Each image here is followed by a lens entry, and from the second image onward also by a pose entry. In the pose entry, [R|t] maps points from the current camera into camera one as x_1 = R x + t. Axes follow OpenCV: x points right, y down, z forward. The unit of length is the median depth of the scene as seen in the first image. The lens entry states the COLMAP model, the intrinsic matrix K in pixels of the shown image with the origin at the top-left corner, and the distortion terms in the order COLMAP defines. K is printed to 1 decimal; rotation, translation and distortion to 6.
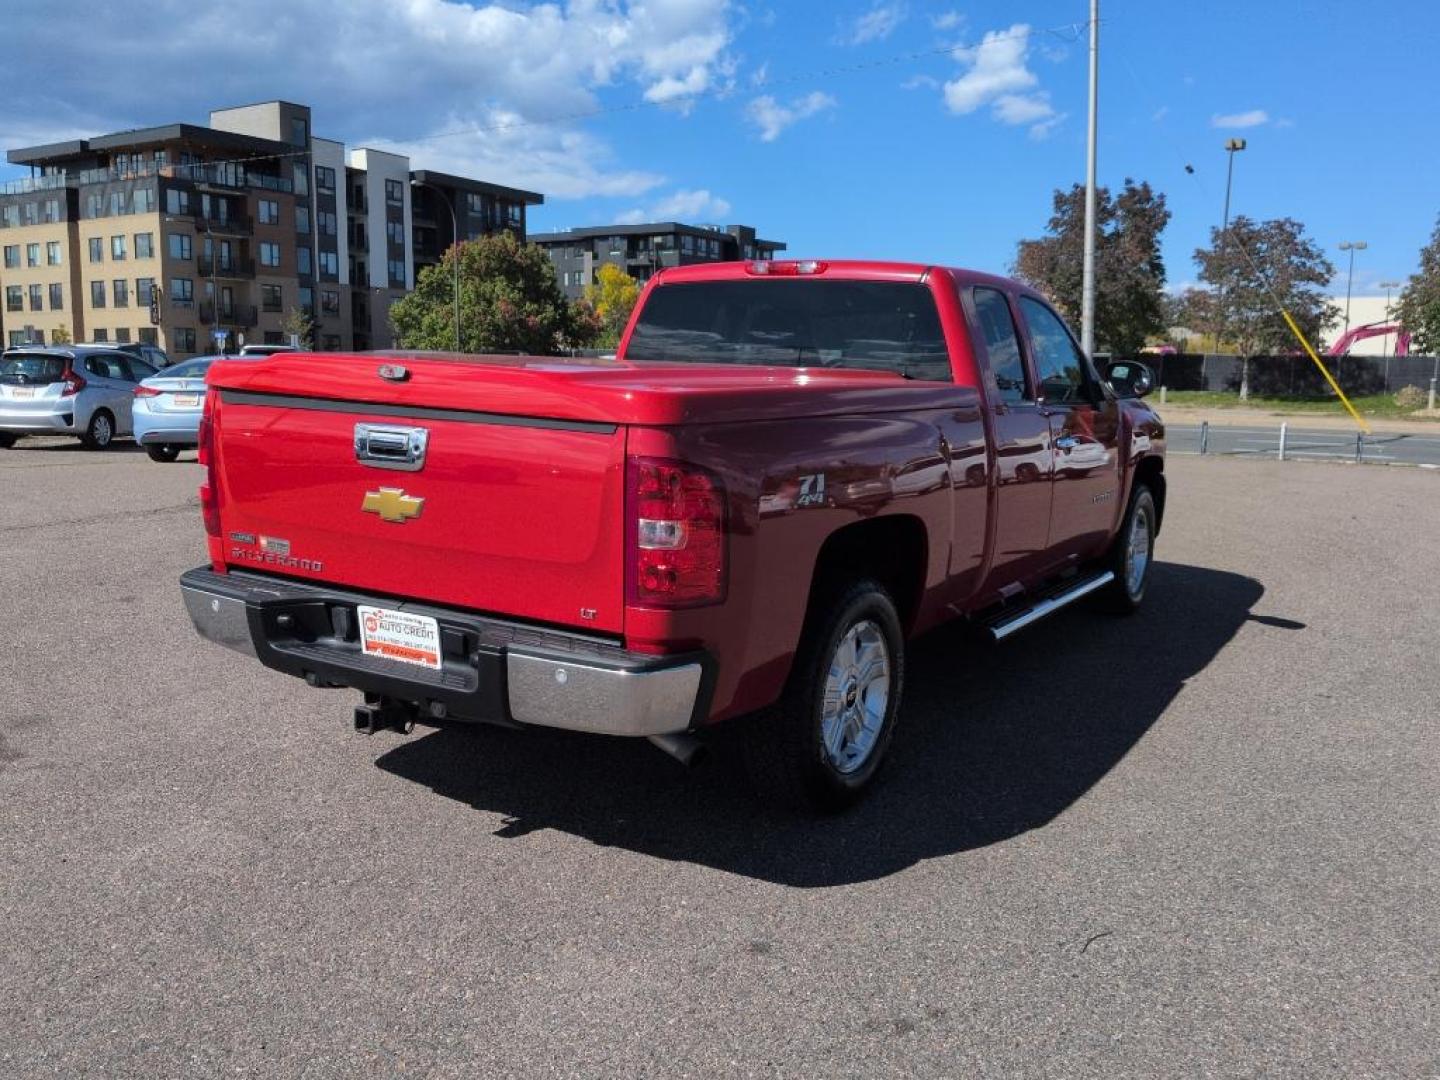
lens RADIAL K [[1219.5, 0, 720.0], [0, 1219.5, 540.0], [0, 0, 1]] dist [0.018537, 0.000990]
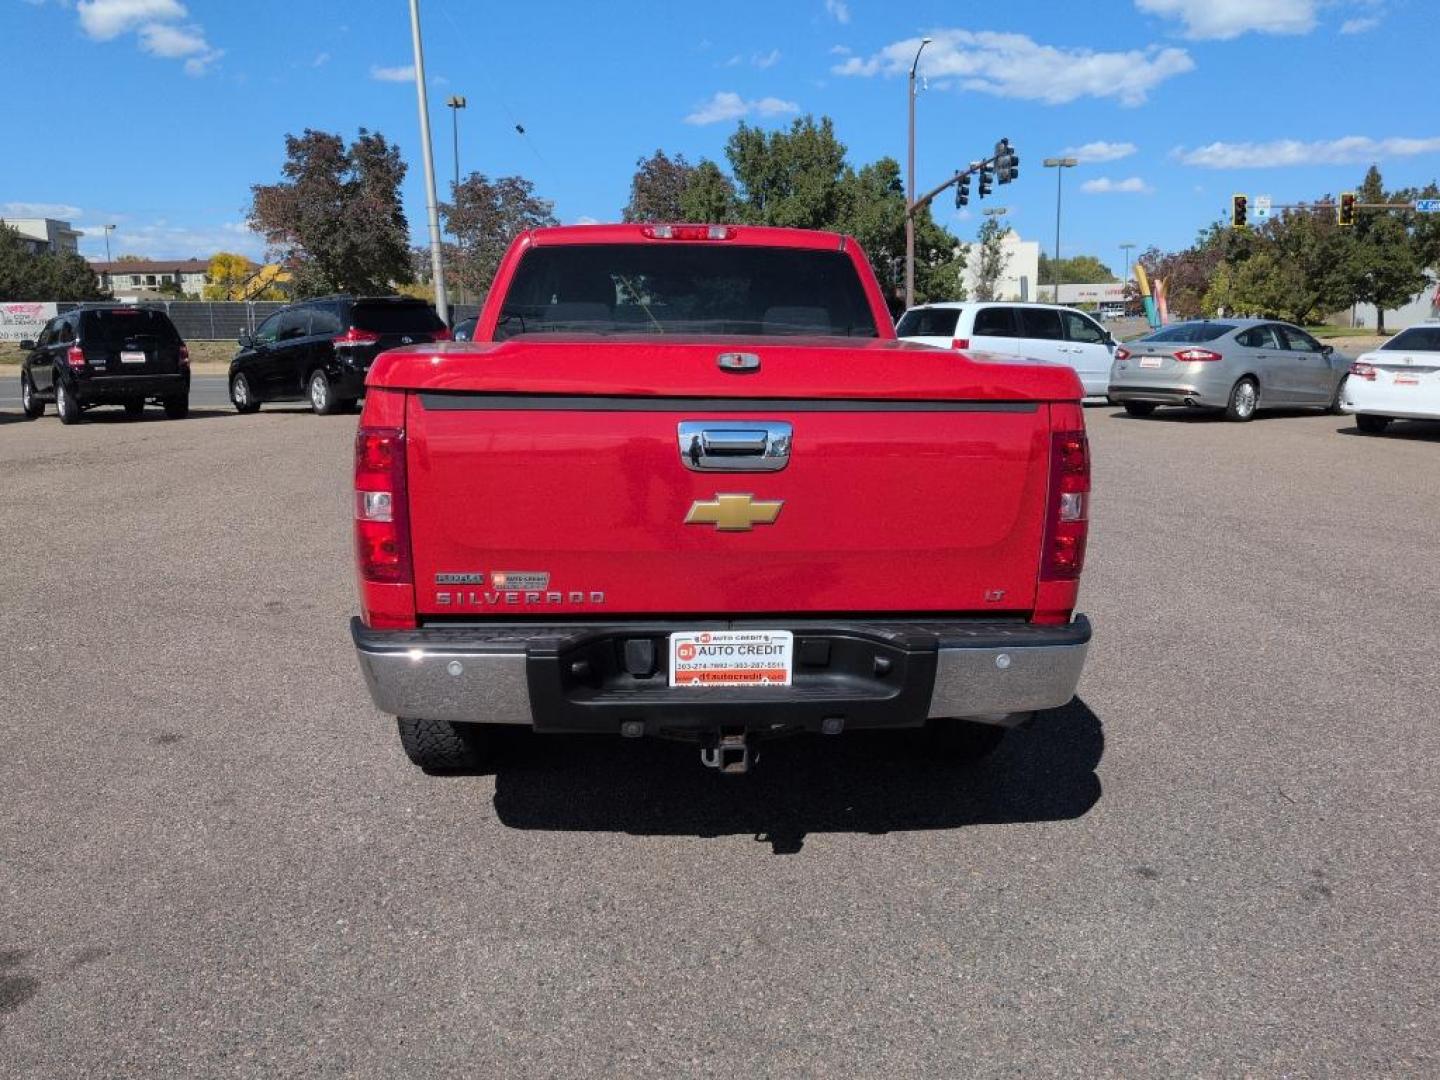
lens RADIAL K [[1221.9, 0, 721.4], [0, 1221.9, 524.5], [0, 0, 1]] dist [0.078838, -0.141531]
pose [[0.807256, -0.121067, 0.577652, -0.727515], [0.105807, 0.992565, 0.060163, -0.068284], [-0.580640, 0.012552, 0.814063, 0.262646]]
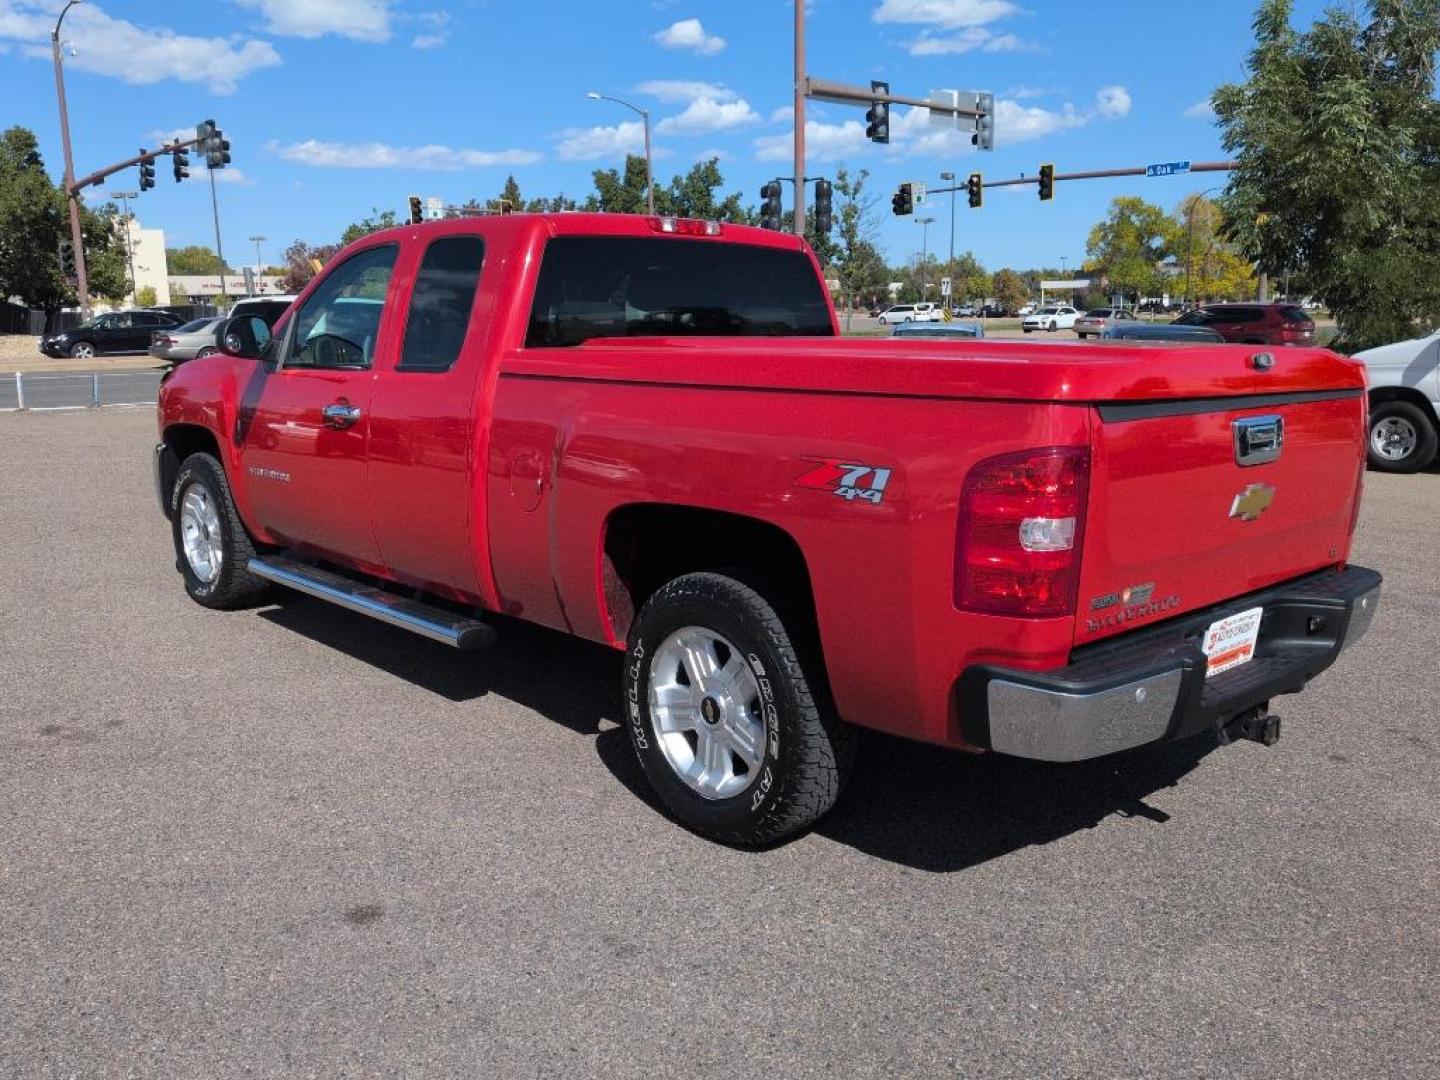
lens RADIAL K [[1221.9, 0, 721.4], [0, 1221.9, 524.5], [0, 0, 1]] dist [0.078838, -0.141531]
pose [[0.256289, -0.188158, 0.948110, -1.181444], [0.148400, 0.976901, 0.153757, -0.202388], [-0.955141, 0.101293, 0.278291, 1.038900]]
